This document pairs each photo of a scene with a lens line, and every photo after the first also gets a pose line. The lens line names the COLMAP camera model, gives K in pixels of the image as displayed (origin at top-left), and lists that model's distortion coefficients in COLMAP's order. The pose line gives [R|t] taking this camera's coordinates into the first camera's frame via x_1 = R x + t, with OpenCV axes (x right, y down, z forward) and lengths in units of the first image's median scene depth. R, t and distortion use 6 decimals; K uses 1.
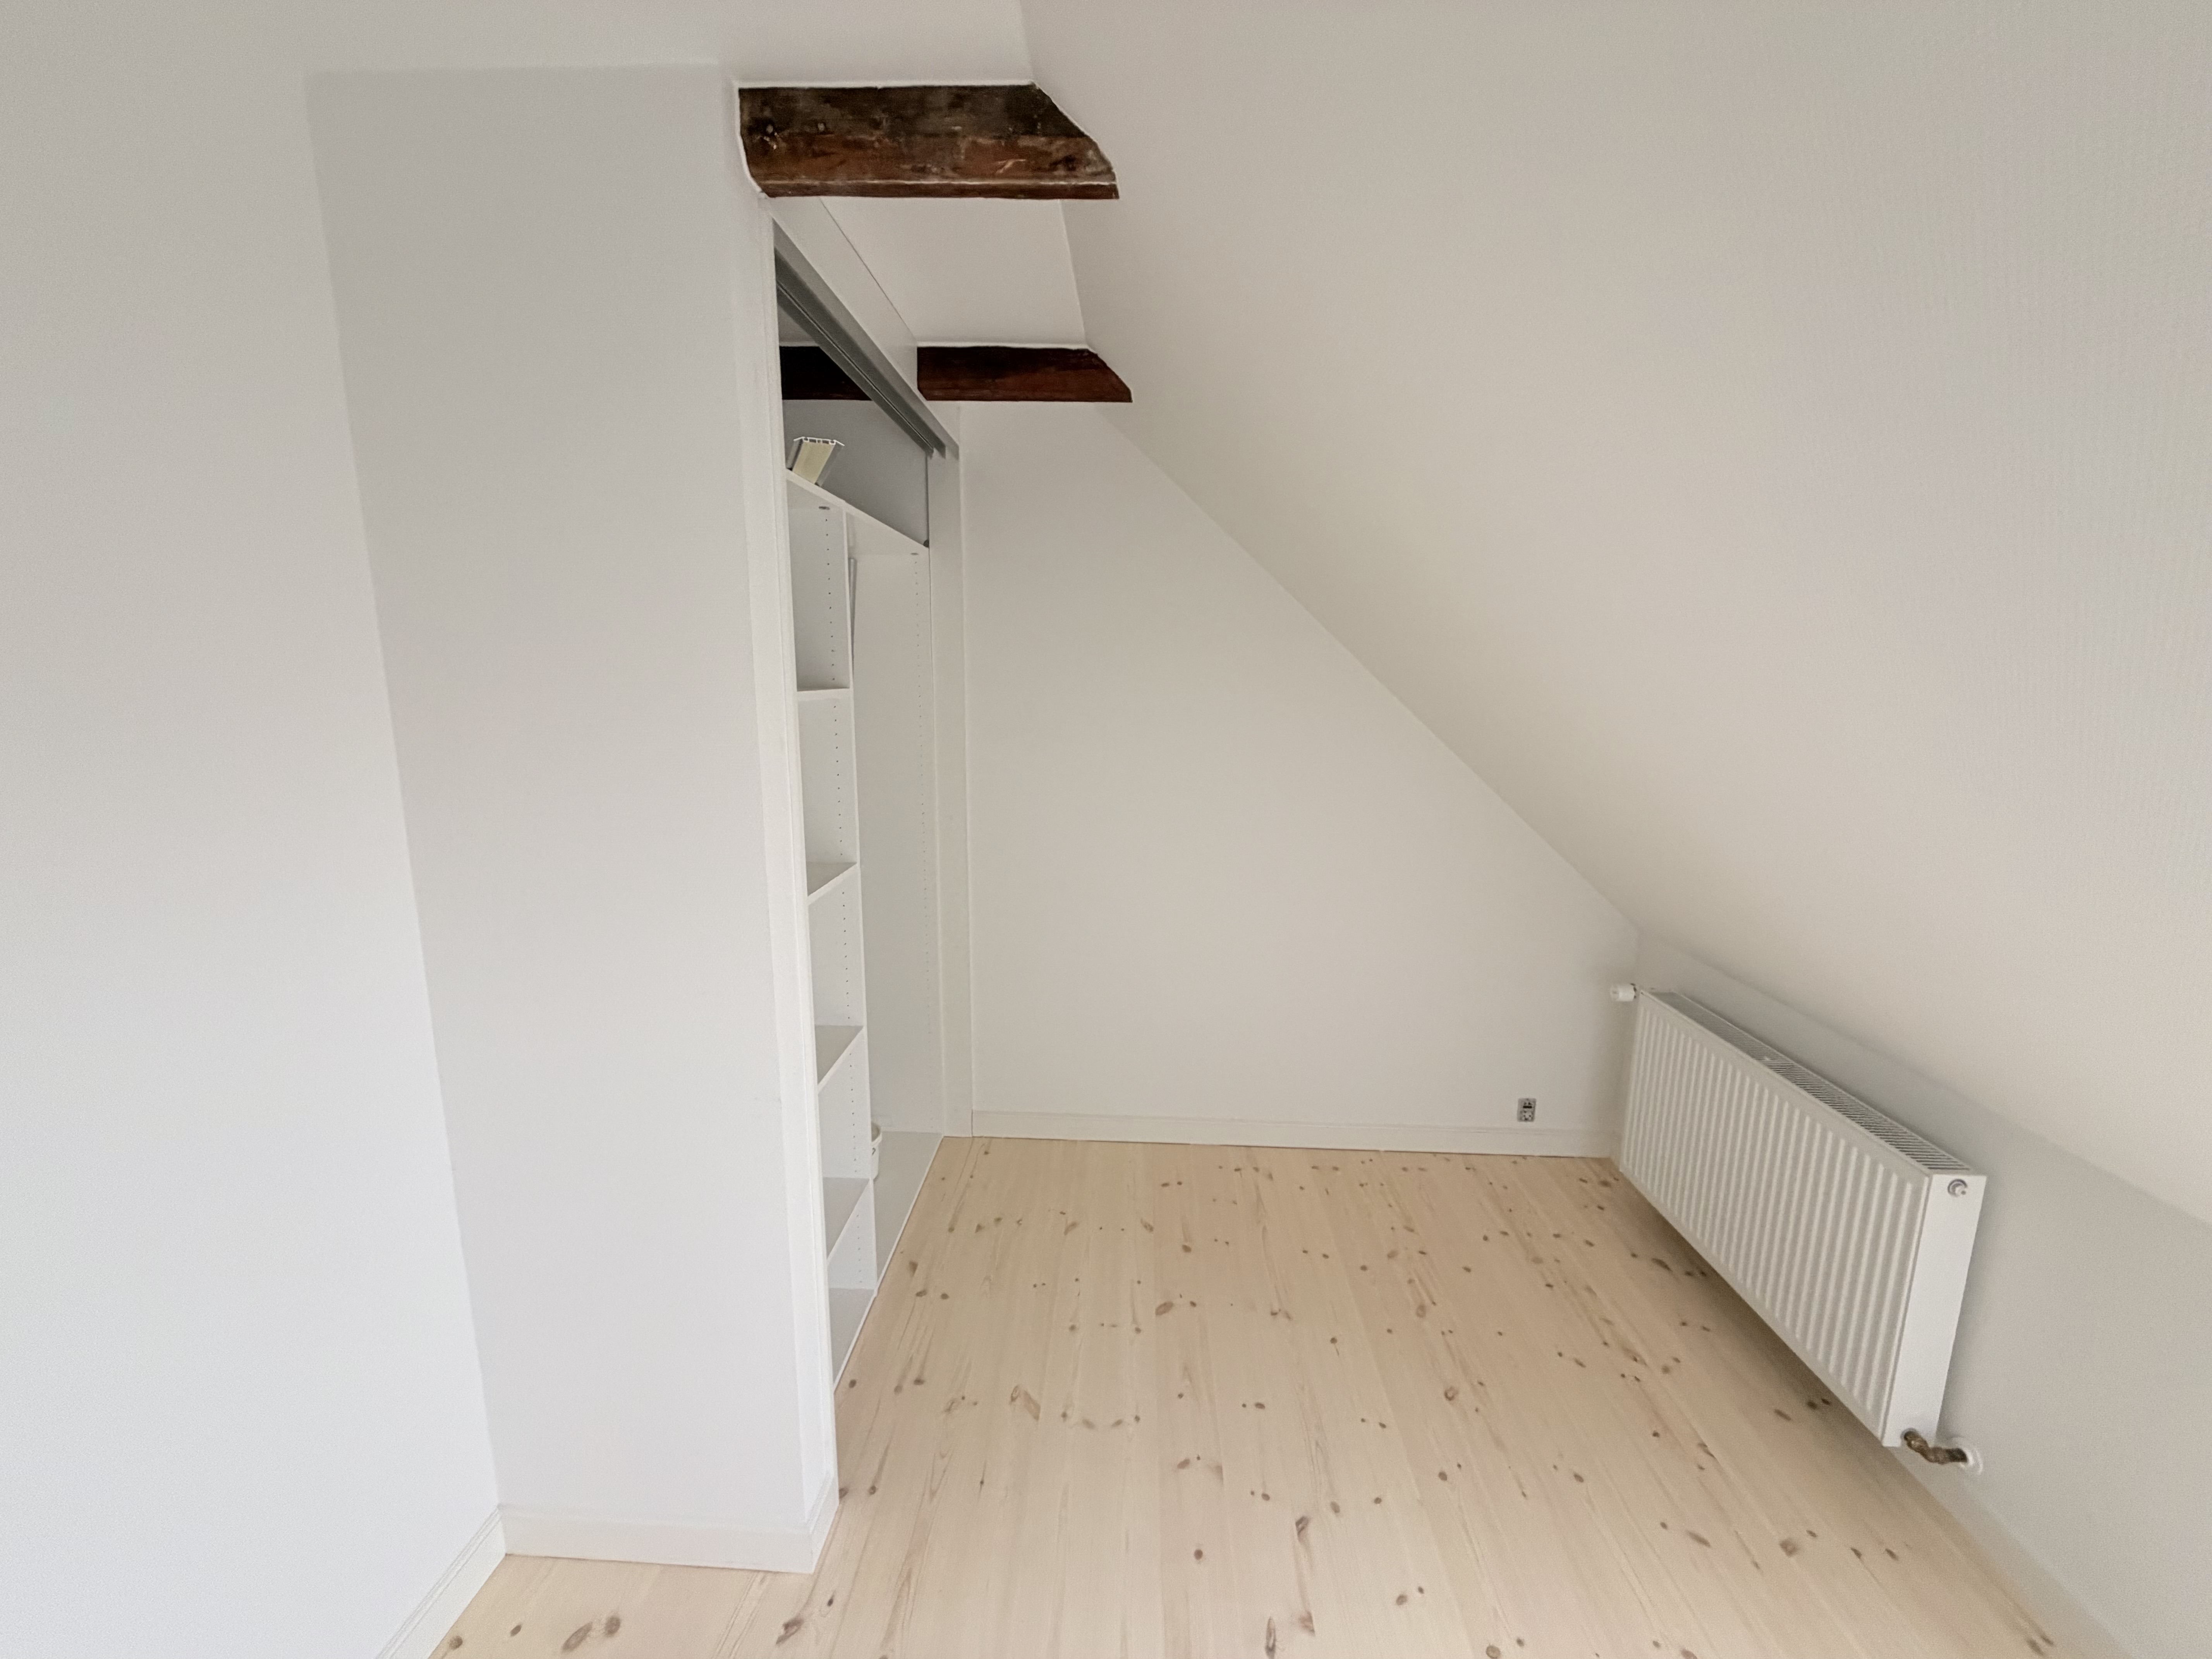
lens RADIAL K [[878.0, 0, 1101.1], [0, 878.0, 830.2], [0, 0, 1]] dist [0.002144, -0.000586]
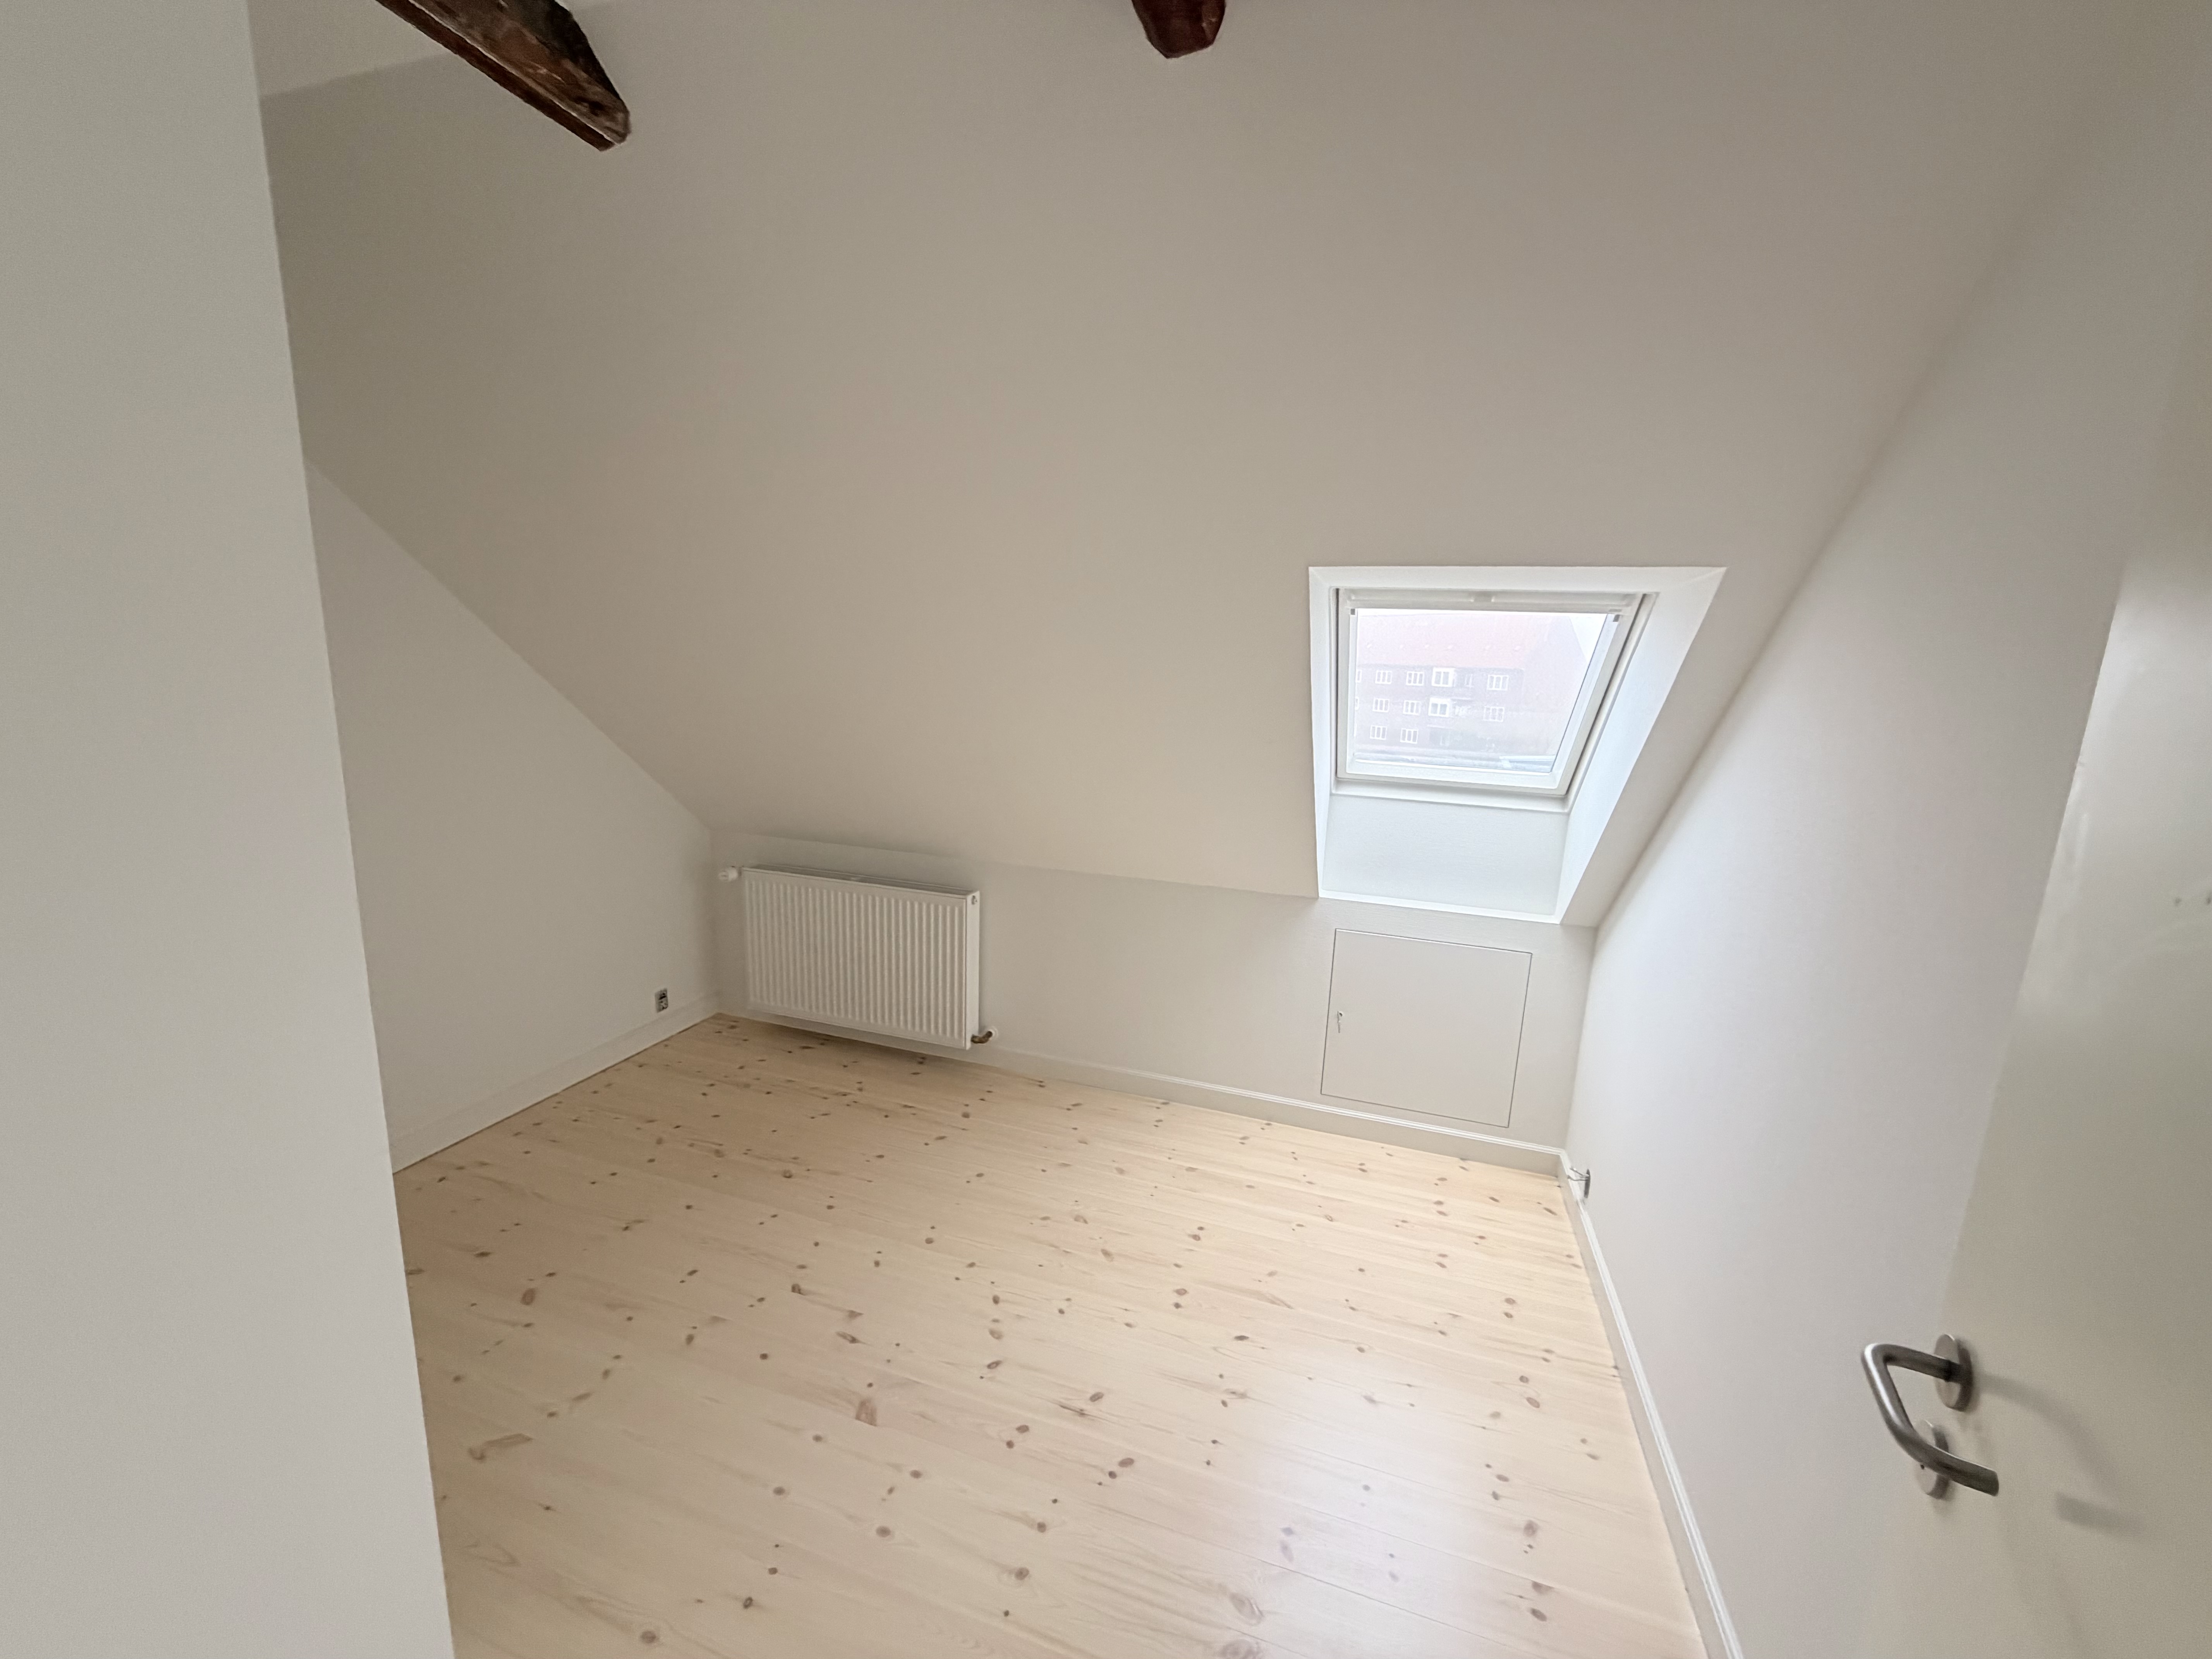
lens RADIAL K [[878.0, 0, 1101.1], [0, 878.0, 830.2], [0, 0, 1]] dist [0.002144, -0.000586]
pose [[0.276423, -0.180483, 0.943937, -0.645860], [0.135407, 0.979723, 0.147673, 0.005613], [-0.951449, 0.086996, 0.295257, 0.124479]]
